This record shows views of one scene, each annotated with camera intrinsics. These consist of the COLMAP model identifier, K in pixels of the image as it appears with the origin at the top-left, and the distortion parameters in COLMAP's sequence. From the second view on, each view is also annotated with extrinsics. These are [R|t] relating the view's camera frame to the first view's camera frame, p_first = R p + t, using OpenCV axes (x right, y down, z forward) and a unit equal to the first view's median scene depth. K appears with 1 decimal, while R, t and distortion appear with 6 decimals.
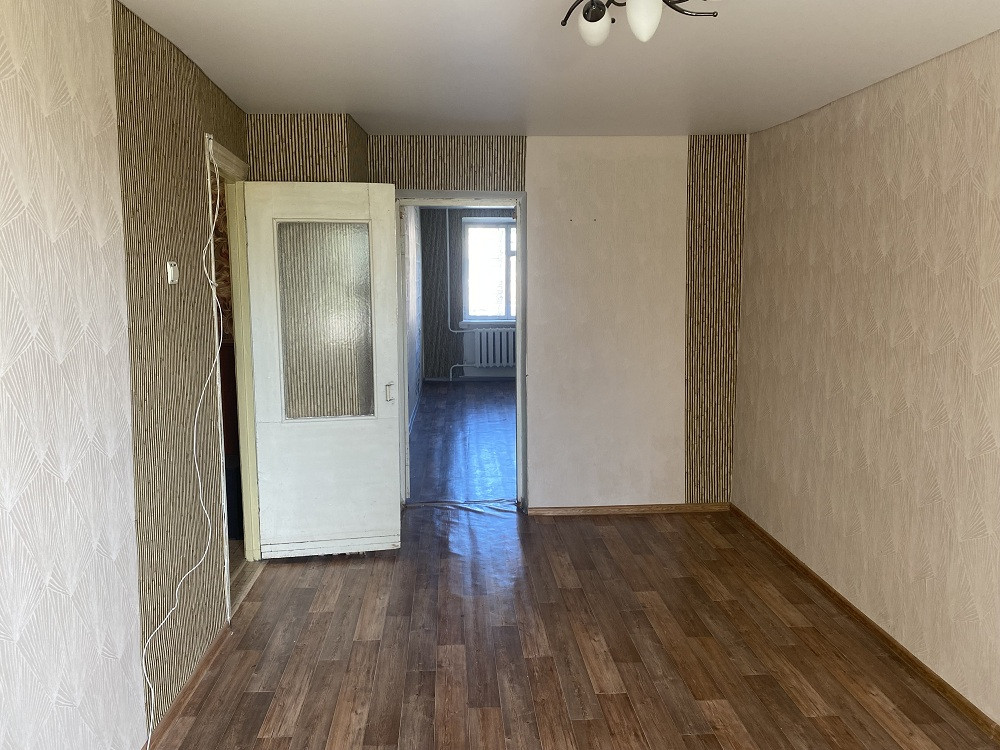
lens RADIAL K [[776.1, 0, 507.5], [0, 776.1, 369.3], [0, 0, 1]] dist [0.051832, -0.060395]
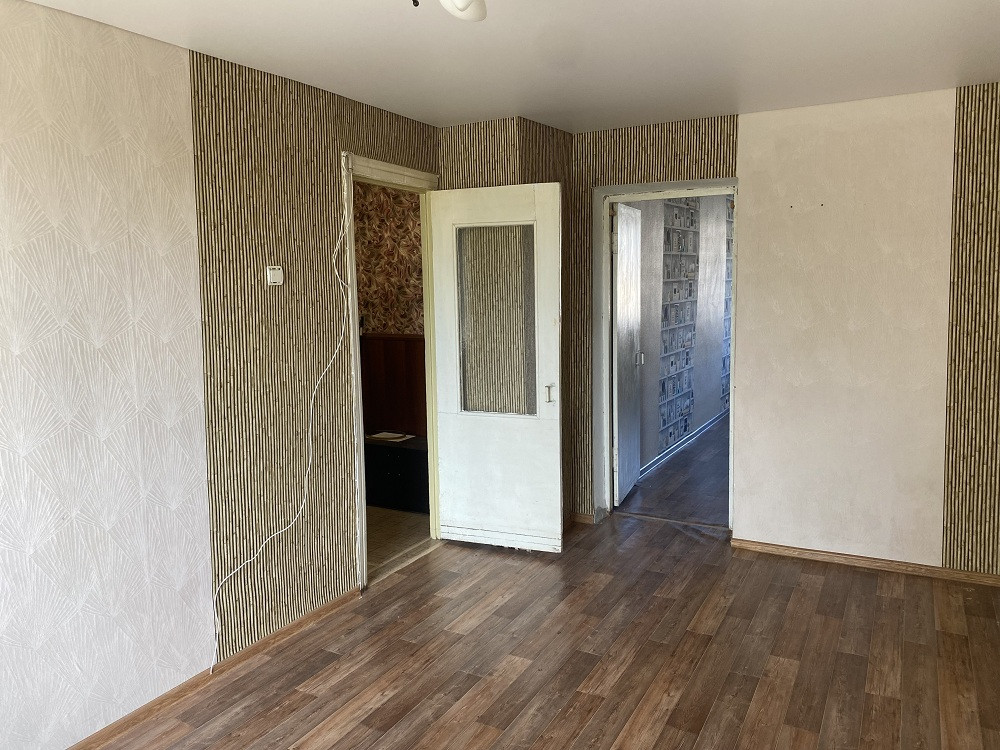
lens RADIAL K [[776.1, 0, 500.9], [0, 776.1, 371.6], [0, 0, 1]] dist [0.051832, -0.060395]
pose [[0.840938, 0.056732, -0.538149, 0.324019], [-0.055044, 0.998299, 0.019227, -0.014017], [0.538325, 0.013453, 0.842630, 0.131932]]
